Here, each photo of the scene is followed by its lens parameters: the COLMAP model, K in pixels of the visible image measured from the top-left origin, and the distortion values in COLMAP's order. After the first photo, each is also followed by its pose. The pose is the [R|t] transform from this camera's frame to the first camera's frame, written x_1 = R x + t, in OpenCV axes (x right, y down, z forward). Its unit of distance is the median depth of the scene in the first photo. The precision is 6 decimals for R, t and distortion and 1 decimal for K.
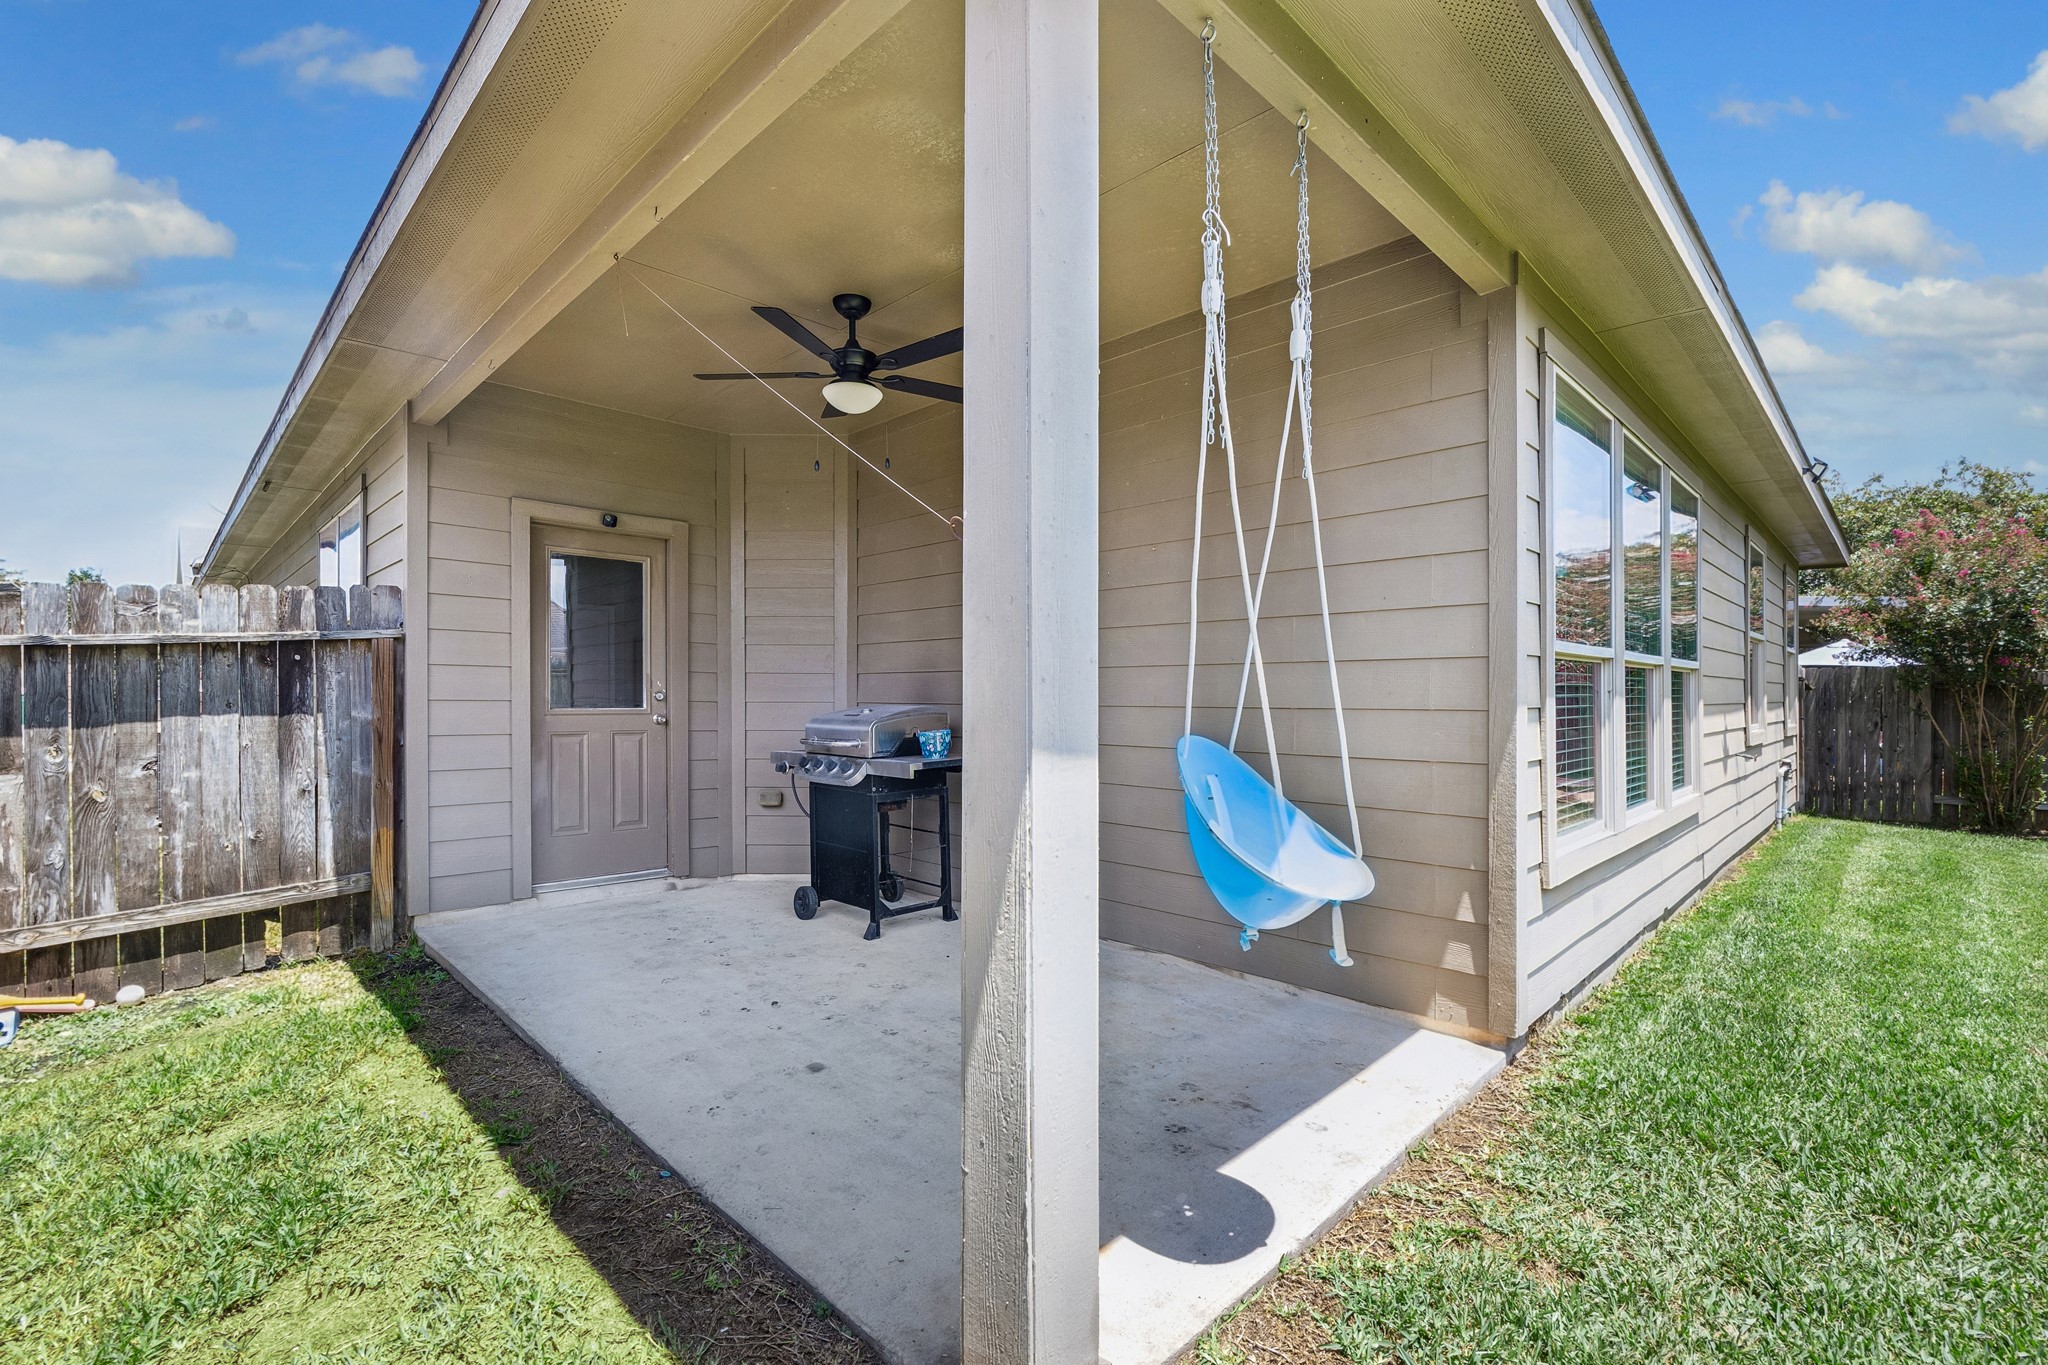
lens RADIAL K [[939.7, 0, 1064.8], [0, 939.7, 696.3], [0, 0, 1]] dist [-0.011169, 0.001109]
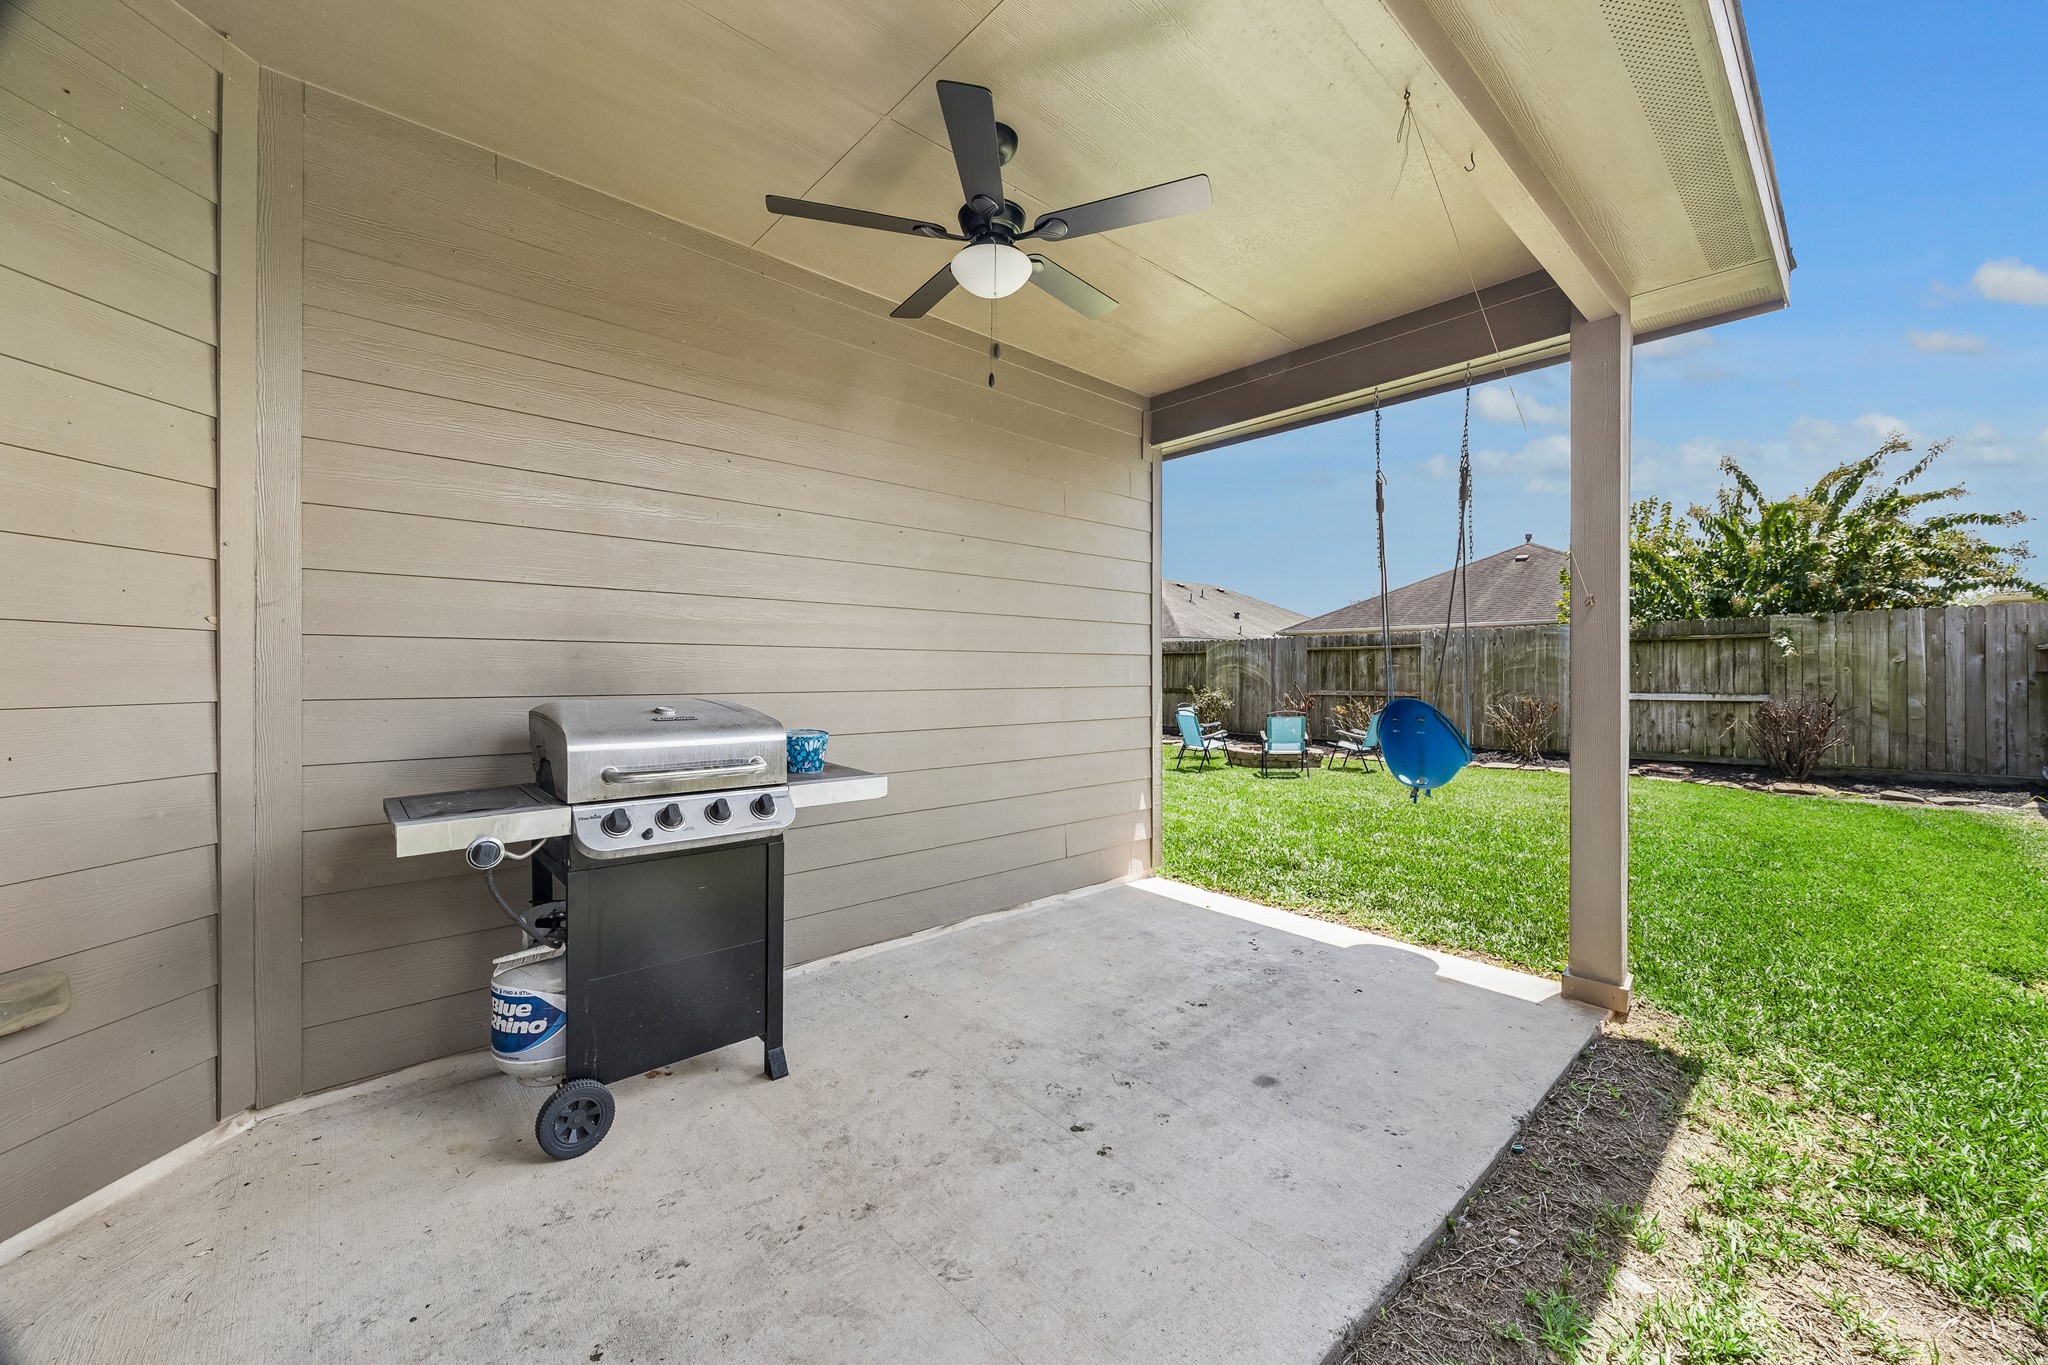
lens RADIAL K [[820.2, 0, 983.3], [0, 820.2, 681.0], [0, 0, 1]] dist [-0.003665, -0.001105]
pose [[0.038604, -0.010253, 0.999202, -1.408571], [-0.003554, 0.999940, 0.010398, -0.009602], [-0.999248, -0.003952, 0.038565, 1.624584]]
